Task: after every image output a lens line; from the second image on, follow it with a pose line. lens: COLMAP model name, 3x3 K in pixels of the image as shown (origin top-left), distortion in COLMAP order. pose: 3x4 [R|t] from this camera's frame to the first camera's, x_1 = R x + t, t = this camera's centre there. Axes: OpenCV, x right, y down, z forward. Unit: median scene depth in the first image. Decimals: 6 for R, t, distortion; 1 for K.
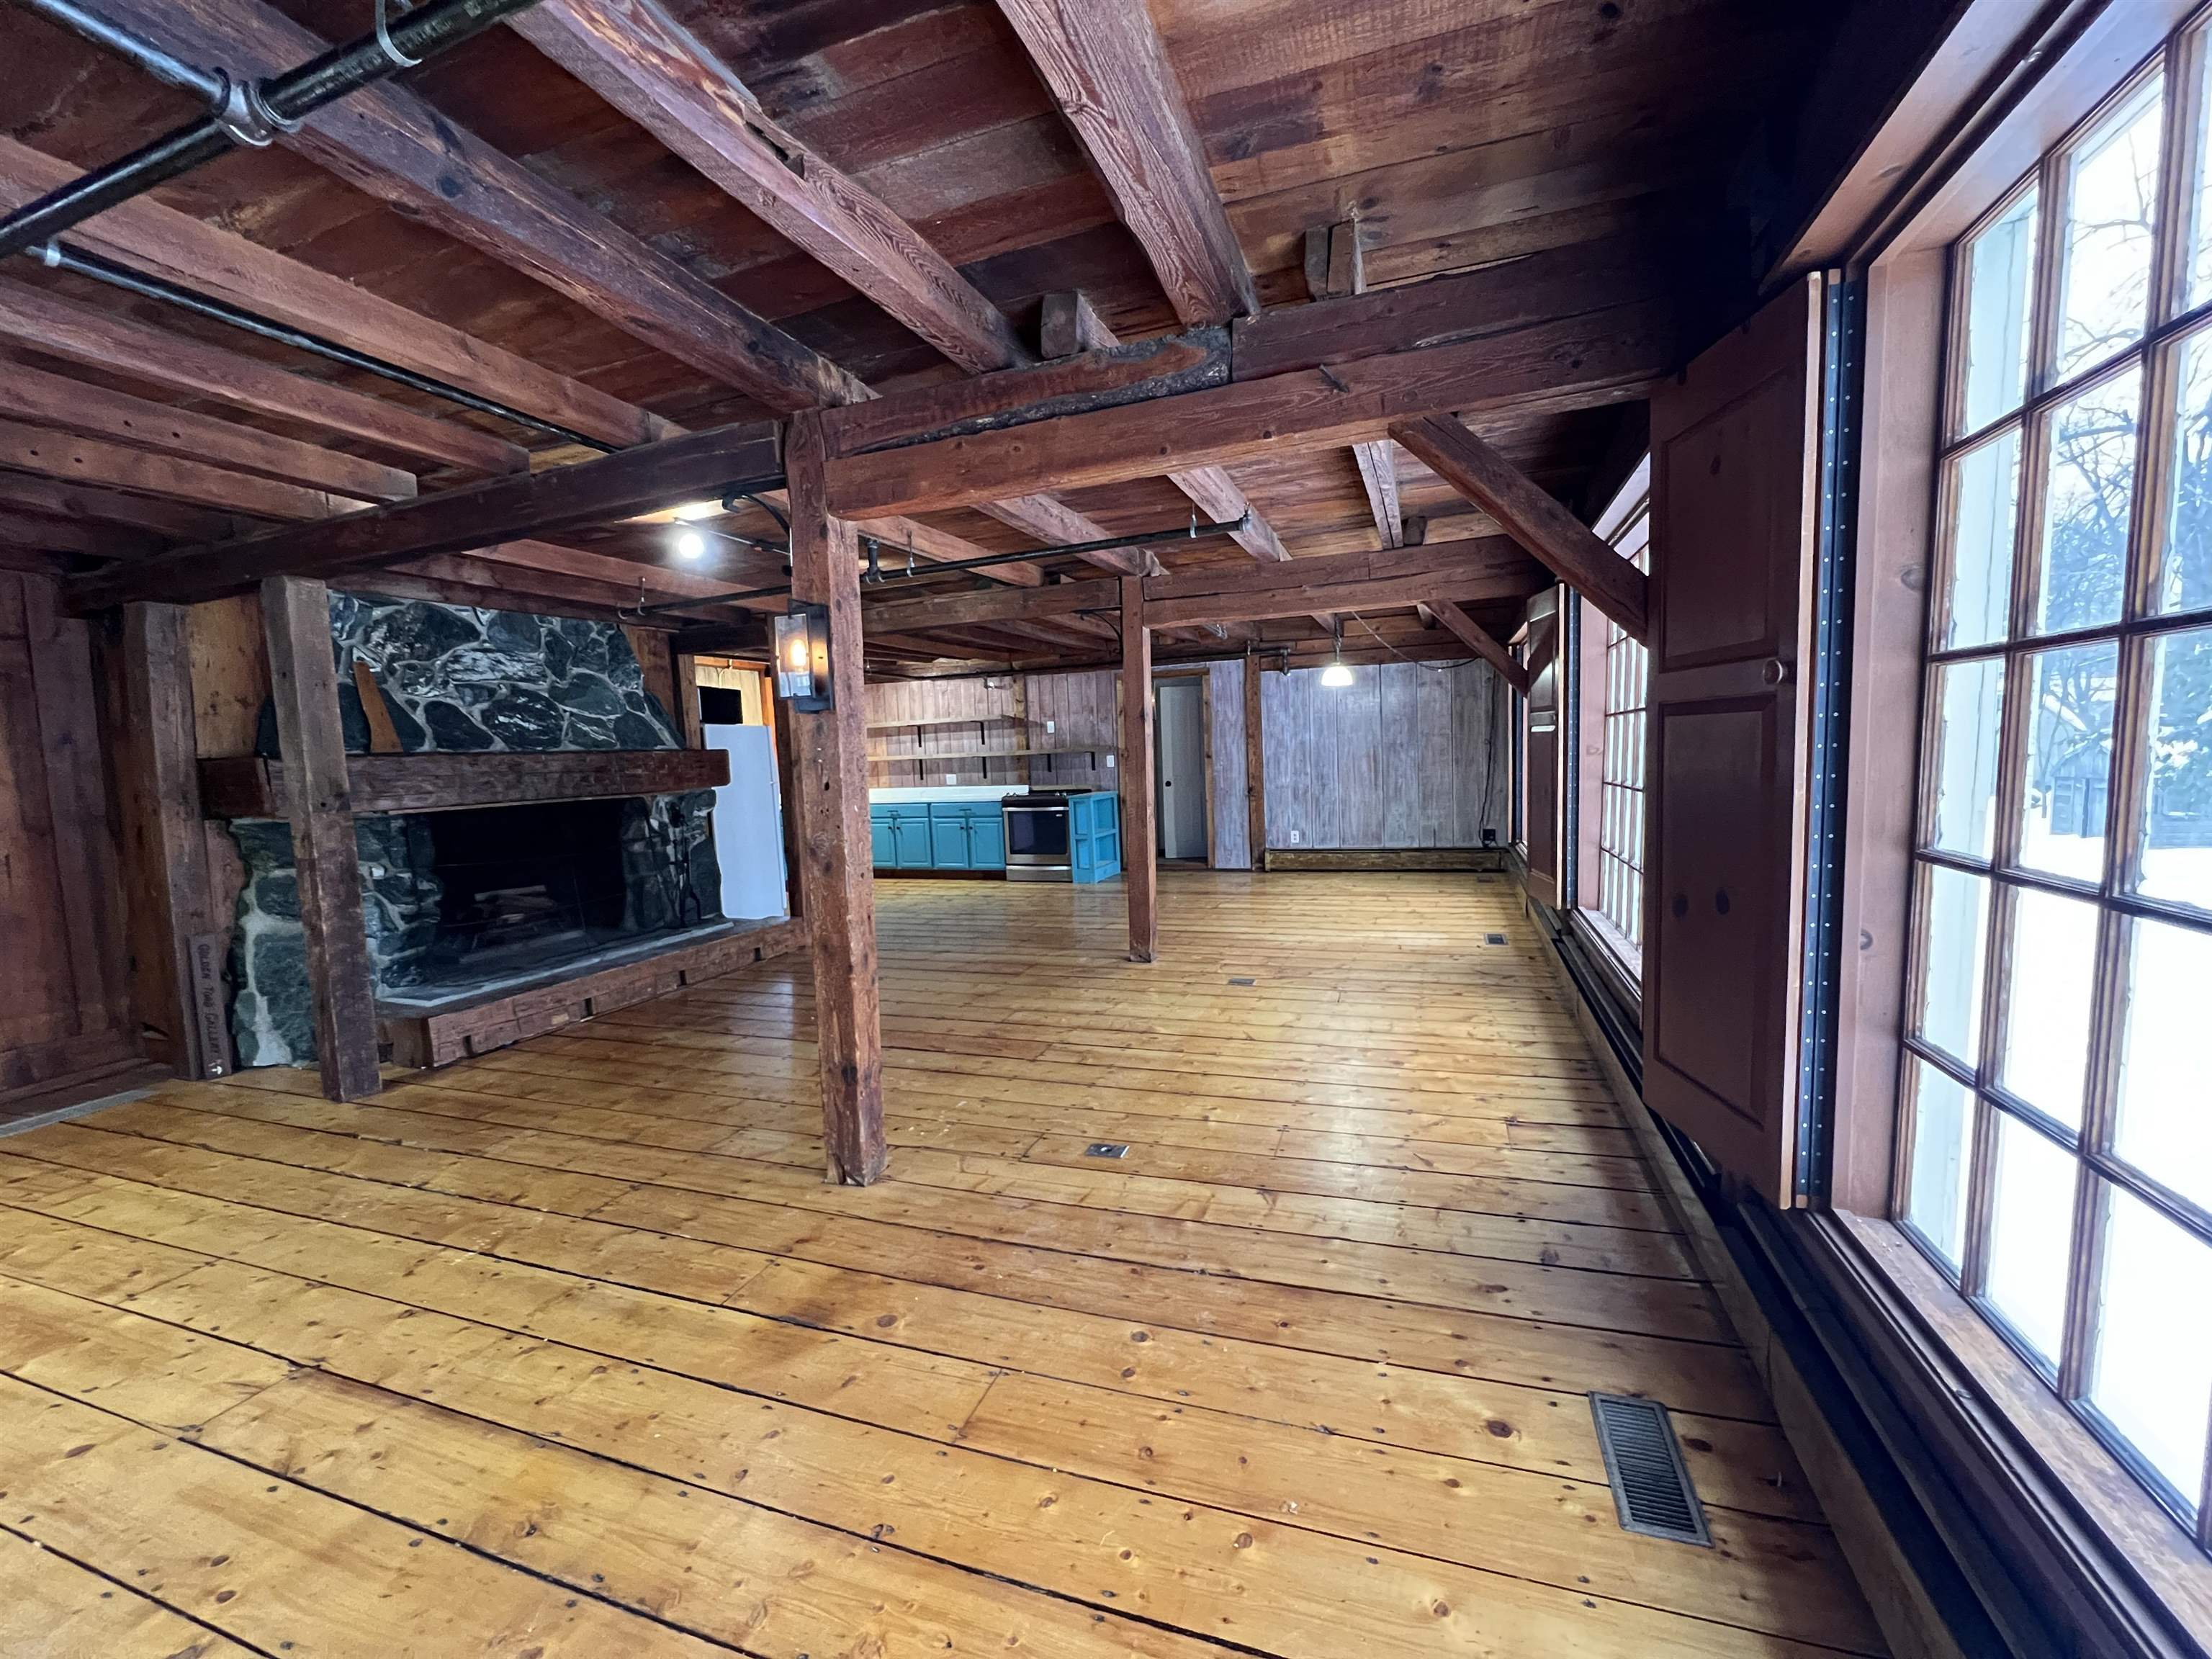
lens RADIAL K [[892.6, 0, 1110.7], [0, 892.6, 826.8], [0, 0, 1]] dist [-0.007058, 0.000907]
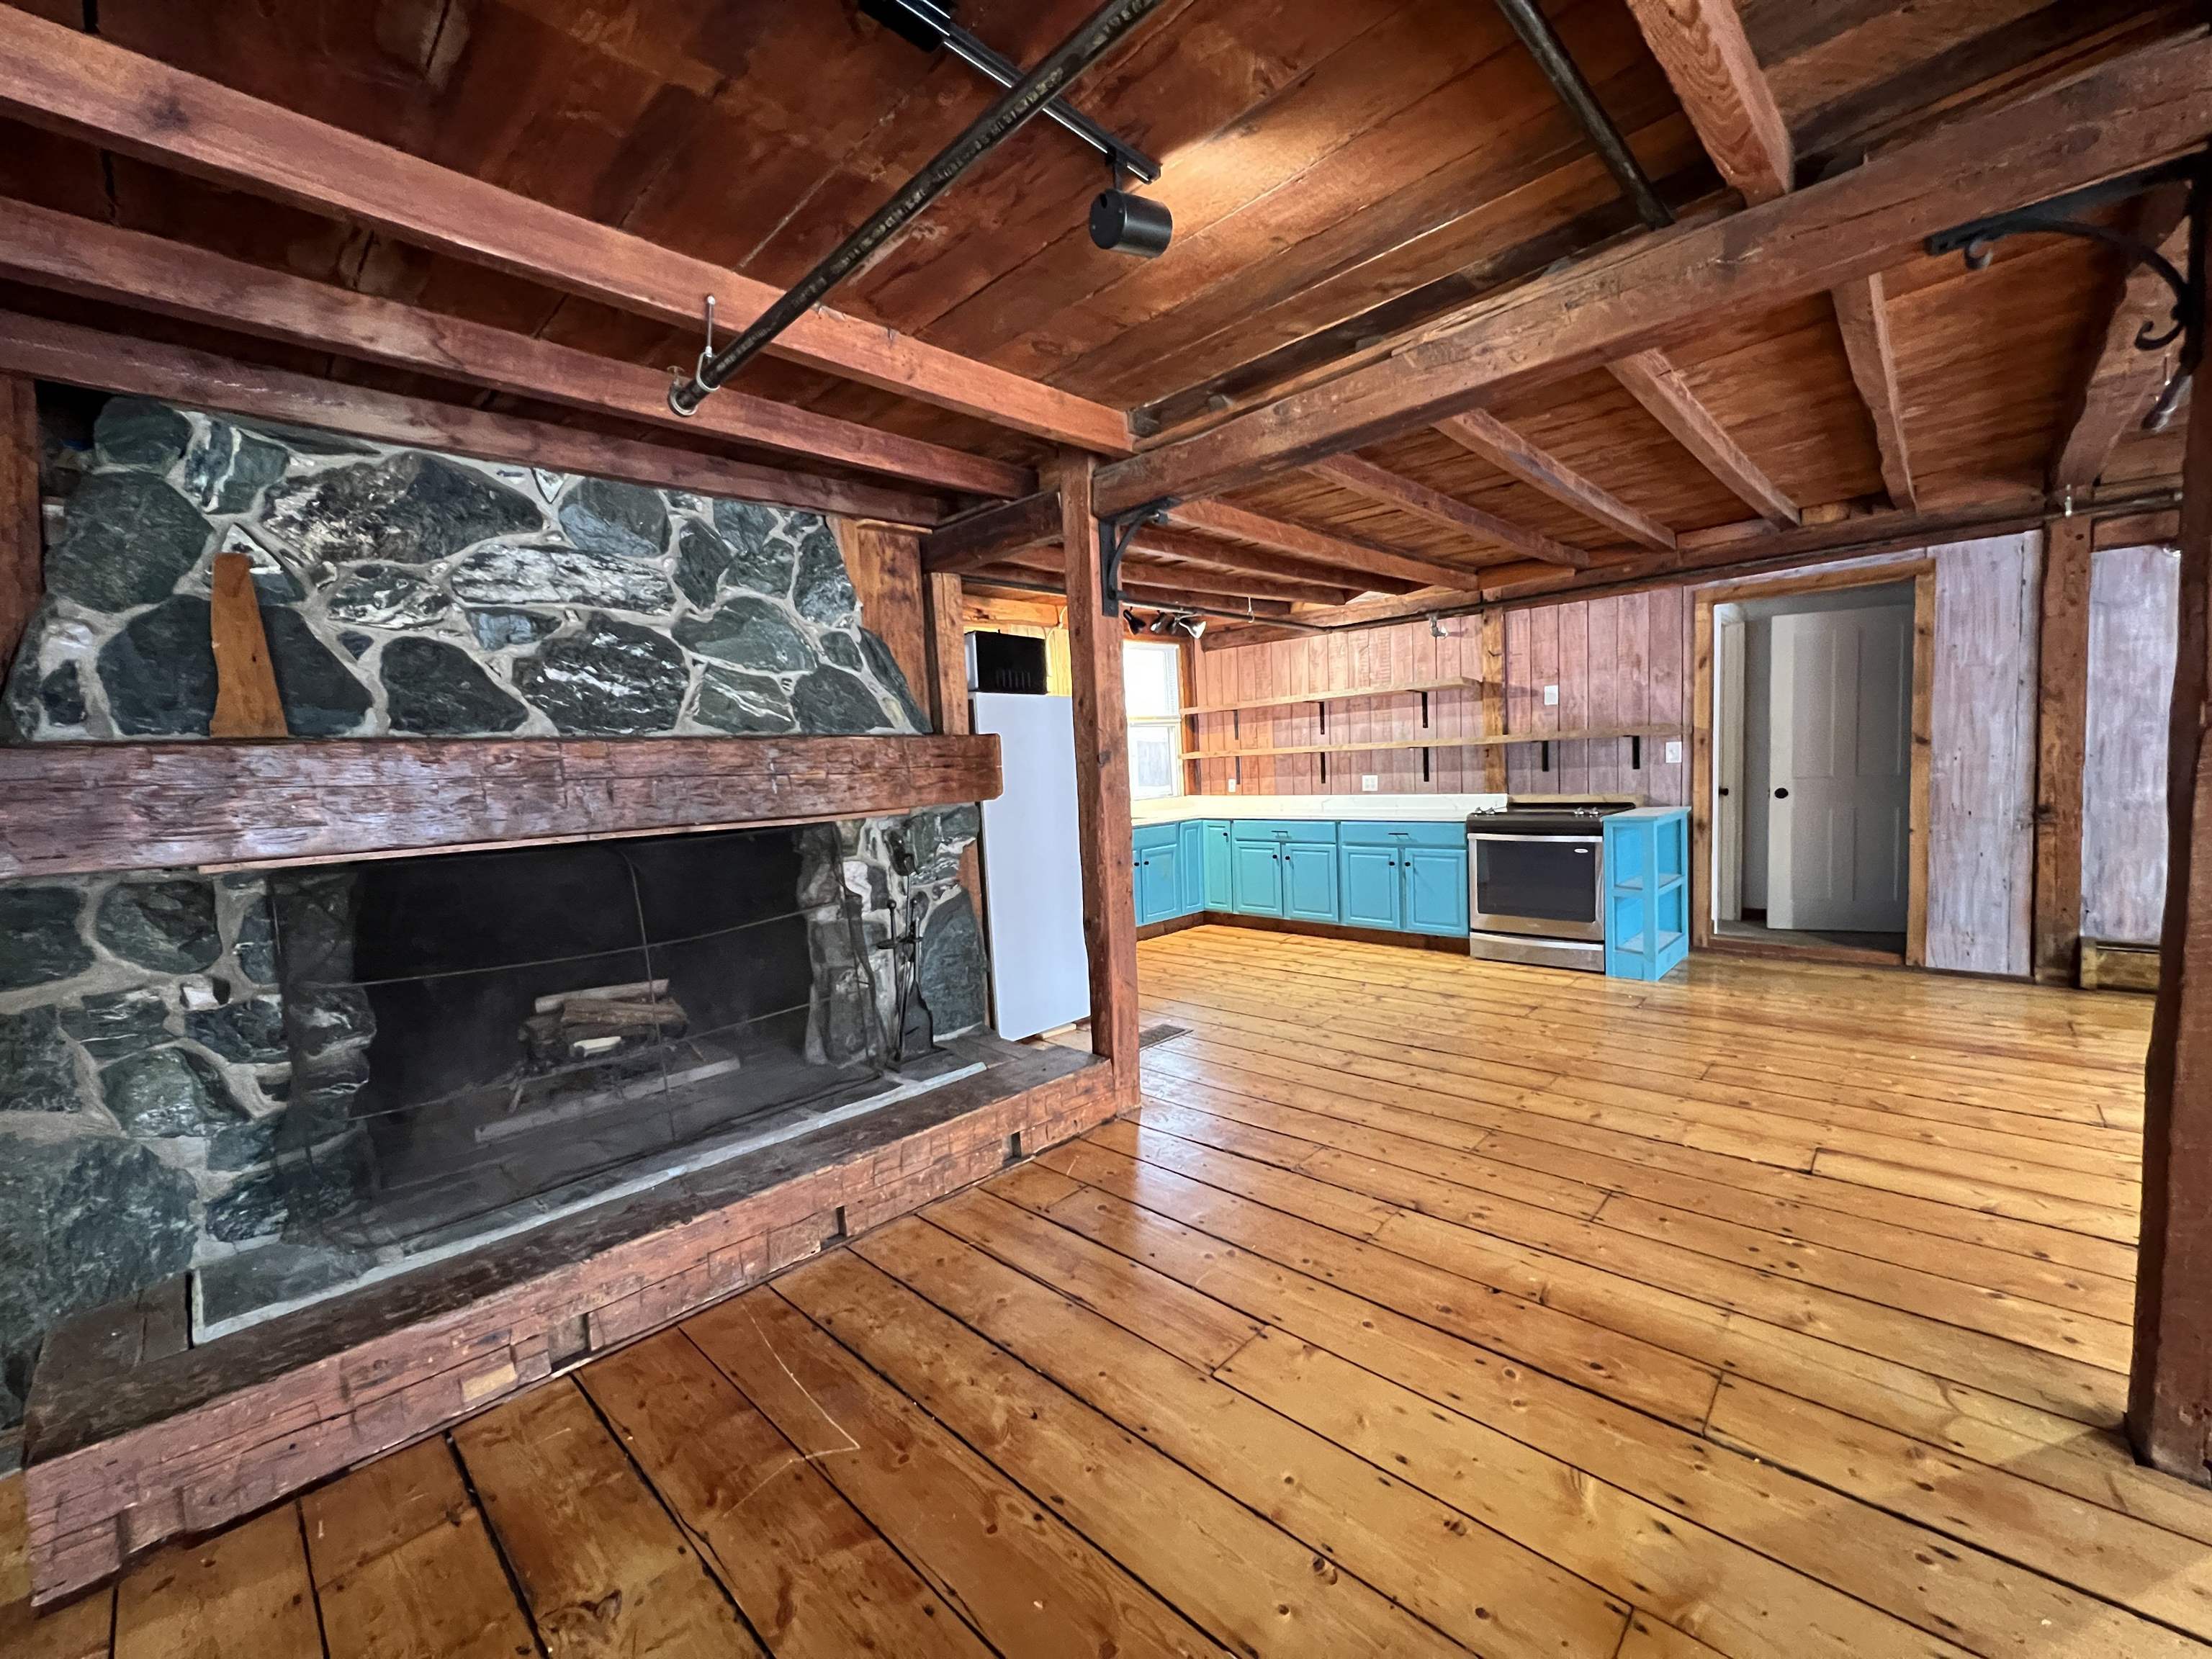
lens RADIAL K [[880.2, 0, 1104.9], [0, 880.2, 832.5], [0, 0, 1]] dist [-0.001190, 0.000234]
pose [[0.911240, 0.028958, -0.410856, -0.151158], [-0.024322, 0.999568, 0.016509, -0.038284], [0.411156, -0.005051, 0.911551, 0.560252]]
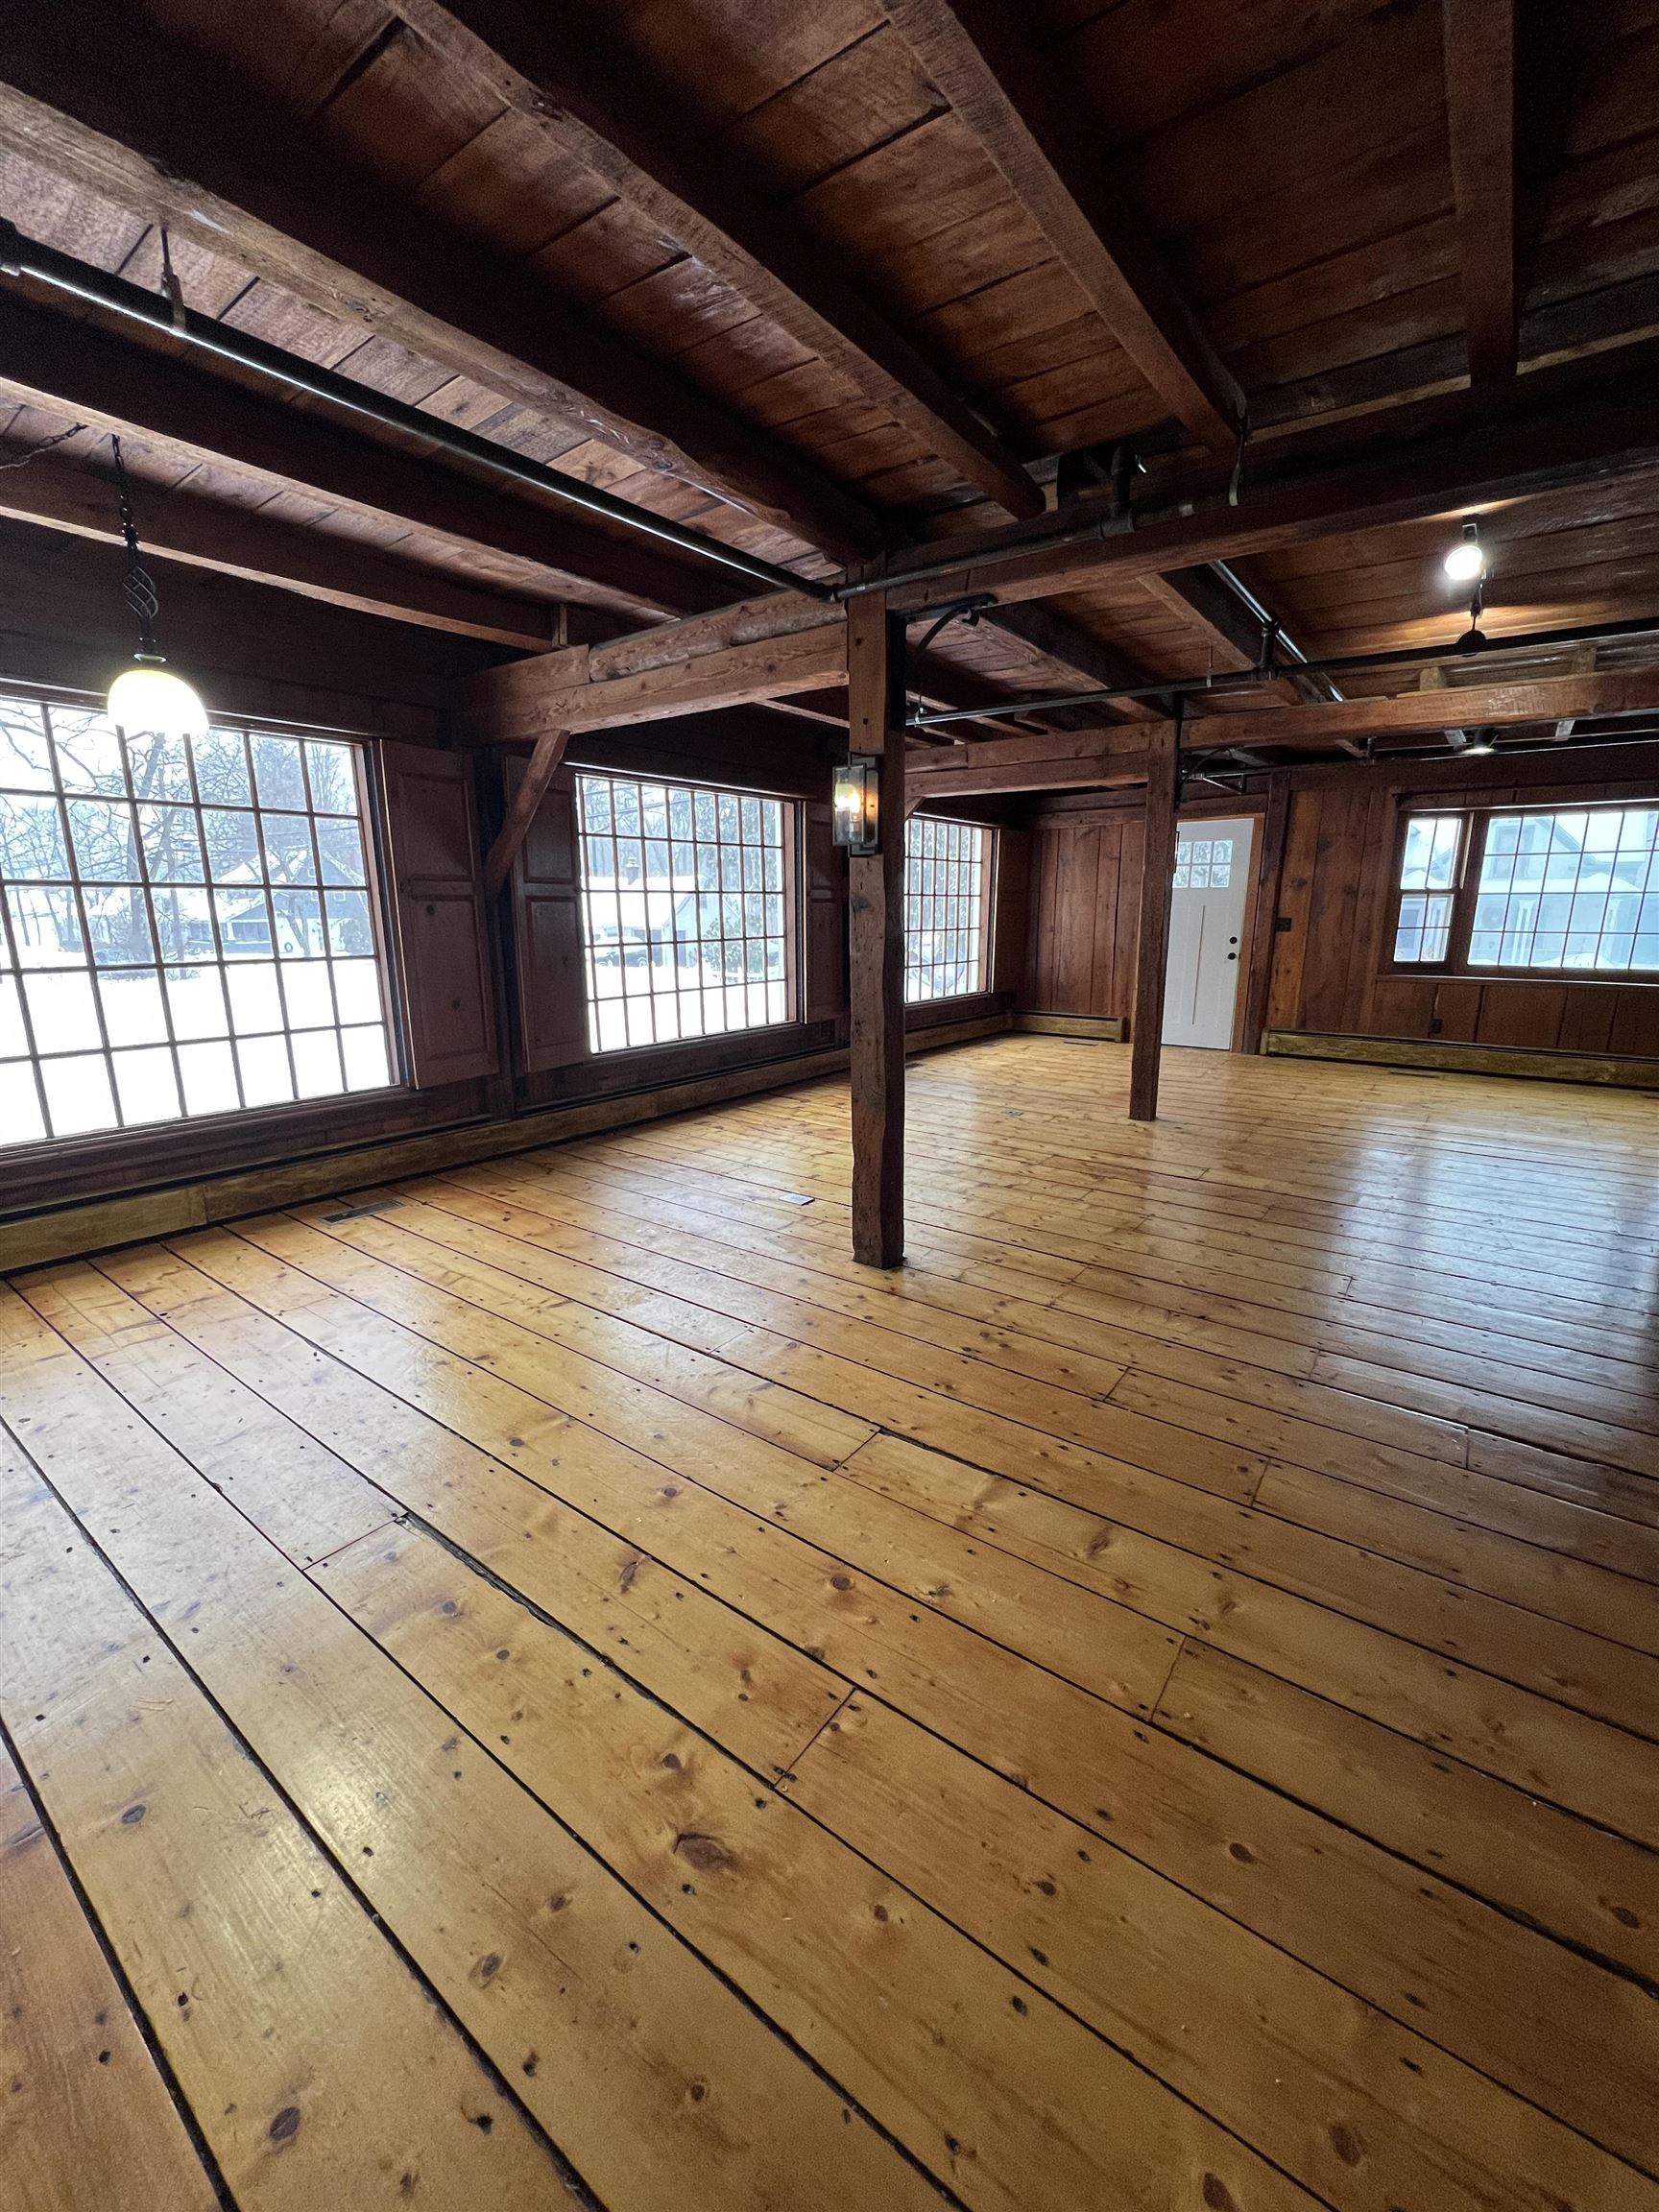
lens RADIAL K [[880.2, 0, 824.7], [0, 880.2, 1108.4], [0, 0, 1]] dist [-0.001190, 0.000234]
pose [[-0.952515, -0.028099, 0.303191, -0.095723], [0.063665, 0.955345, 0.288552, -0.111140], [-0.297761, 0.294153, -0.908192, 1.386288]]
